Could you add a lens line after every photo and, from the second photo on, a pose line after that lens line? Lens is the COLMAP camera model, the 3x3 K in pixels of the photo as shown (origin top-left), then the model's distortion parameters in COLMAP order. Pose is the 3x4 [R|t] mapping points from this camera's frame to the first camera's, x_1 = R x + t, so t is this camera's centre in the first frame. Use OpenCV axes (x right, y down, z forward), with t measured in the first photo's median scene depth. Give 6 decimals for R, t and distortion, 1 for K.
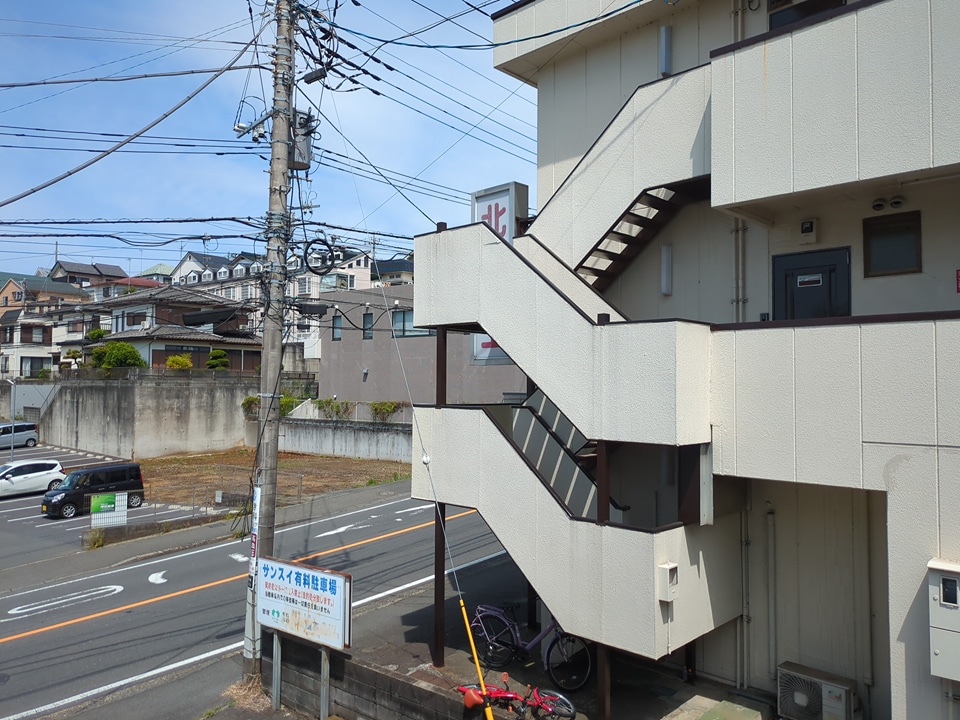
lens RADIAL K [[710.8, 0, 477.2], [0, 710.8, 353.6], [0, 0, 1]] dist [0.030378, -0.013090]
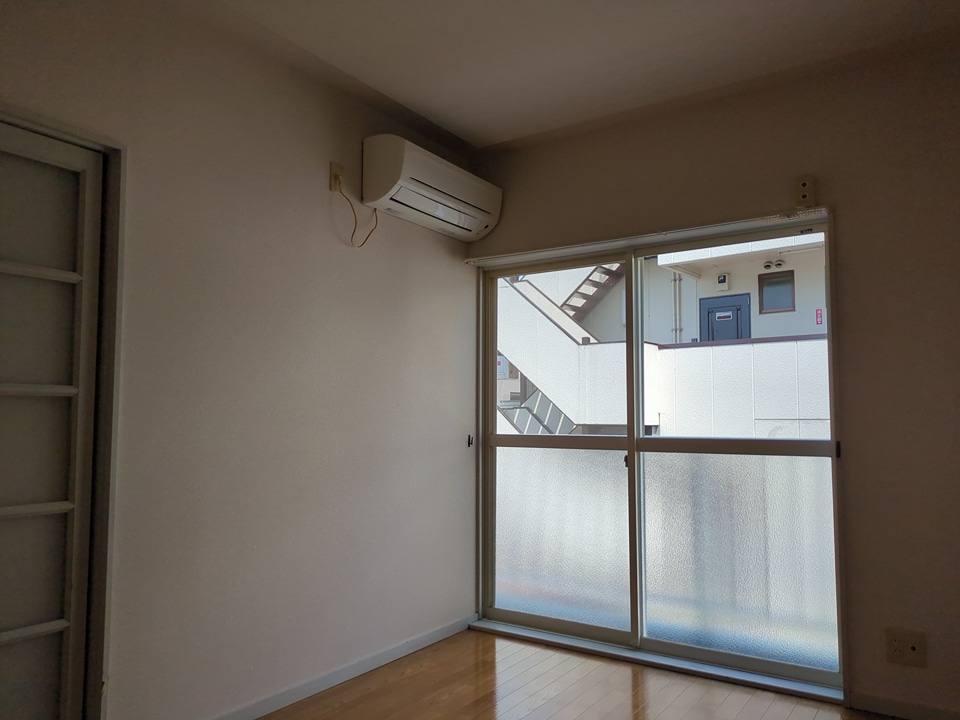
lens RADIAL K [[710.8, 0, 480.8], [0, 710.8, 368.1], [0, 0, 1]] dist [0.030378, -0.013090]
pose [[0.996459, 0.003188, 0.084018, -0.149748], [-0.000758, 0.999581, -0.028940, 0.046689], [-0.084075, 0.028774, 0.996044, -0.400746]]
